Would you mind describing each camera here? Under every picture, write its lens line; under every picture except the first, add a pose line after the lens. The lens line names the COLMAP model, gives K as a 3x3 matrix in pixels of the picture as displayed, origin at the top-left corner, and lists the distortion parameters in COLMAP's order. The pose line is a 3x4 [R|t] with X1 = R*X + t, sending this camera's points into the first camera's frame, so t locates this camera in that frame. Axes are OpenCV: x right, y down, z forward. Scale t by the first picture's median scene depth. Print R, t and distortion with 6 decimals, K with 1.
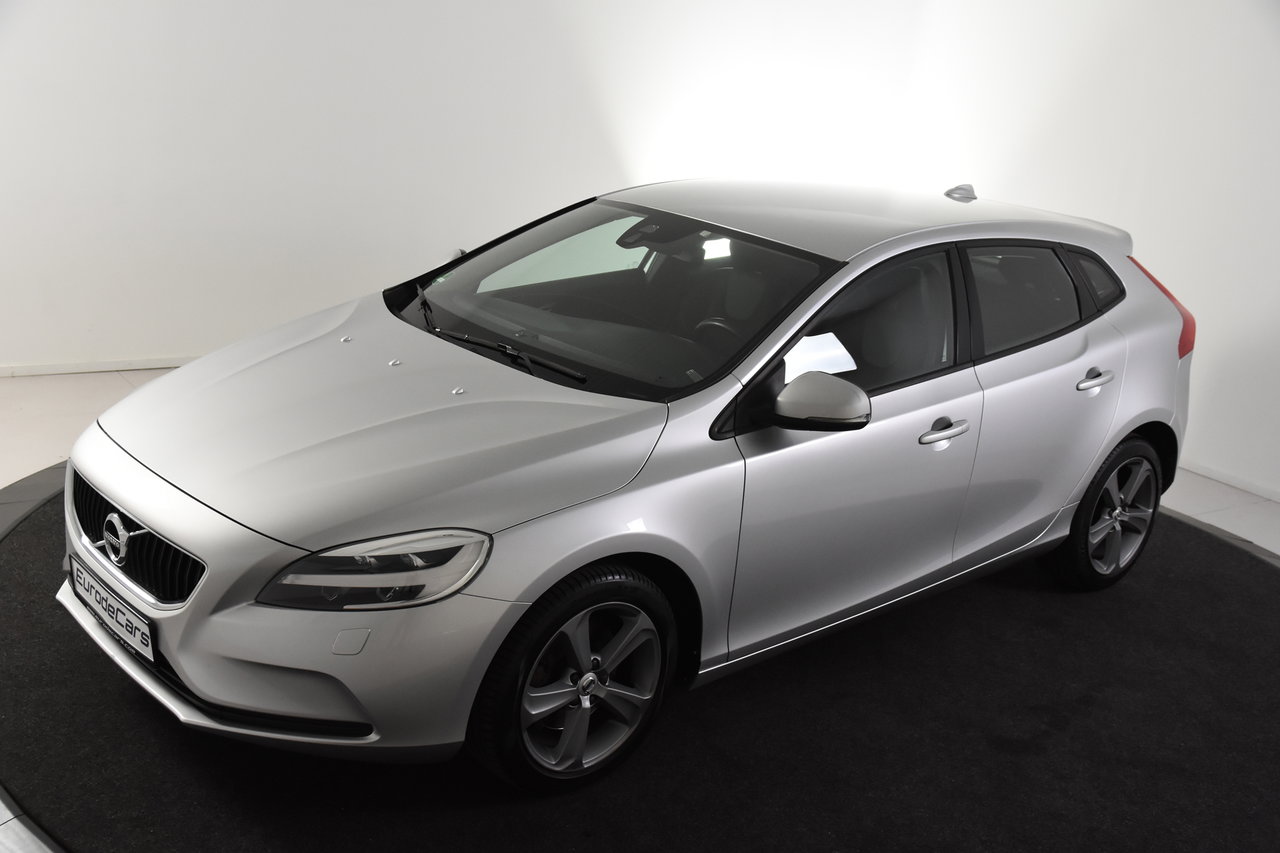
lens RADIAL K [[1465.2, 0, 640.0], [0, 1465.2, 426.5], [0, 0, 1]] dist [0.027358, 0.033879]
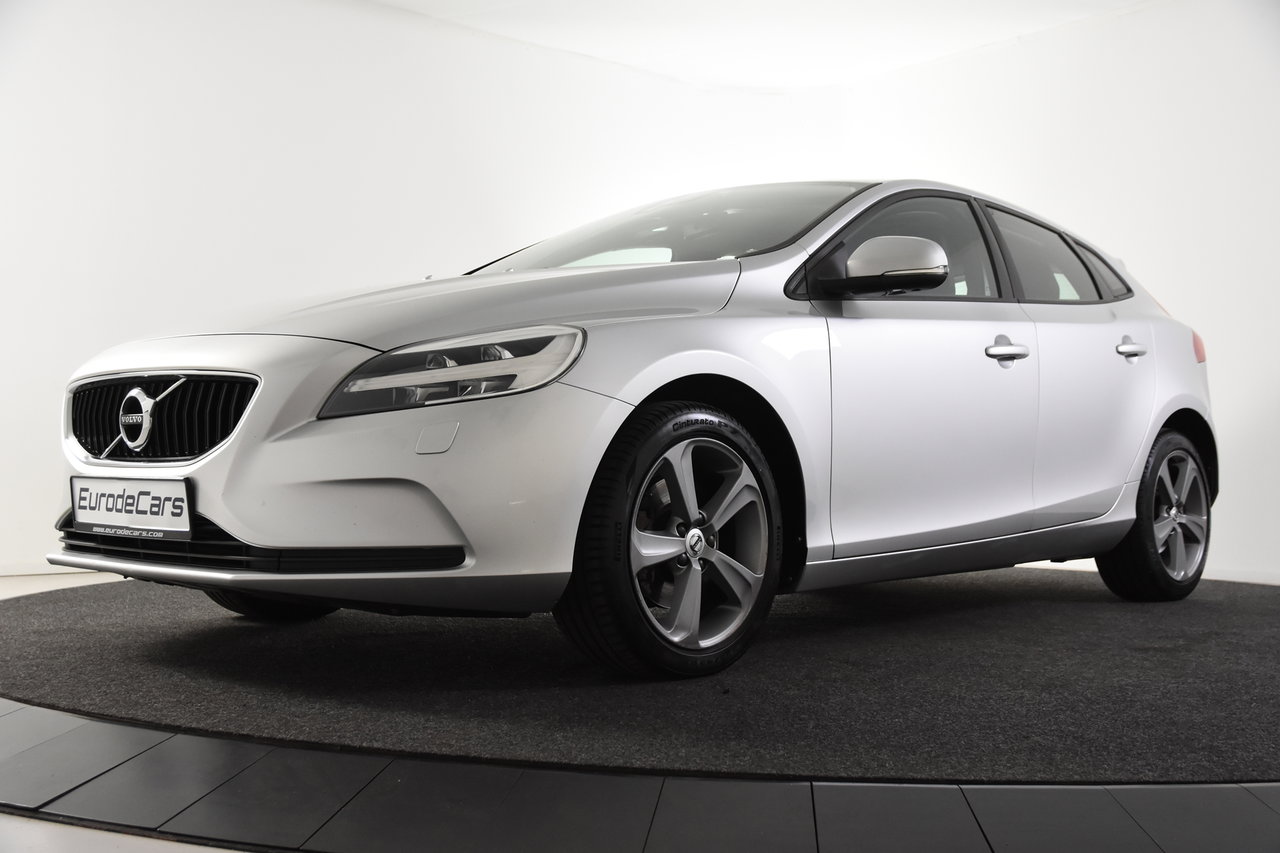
lens RADIAL K [[1465.2, 0, 640.0], [0, 1465.2, 426.5], [0, 0, 1]] dist [0.027358, 0.033879]
pose [[0.991239, -0.085937, 0.100303, -0.145847], [0.113922, 0.940544, -0.319998, 0.377344], [-0.066840, 0.328621, 0.942094, 0.164886]]
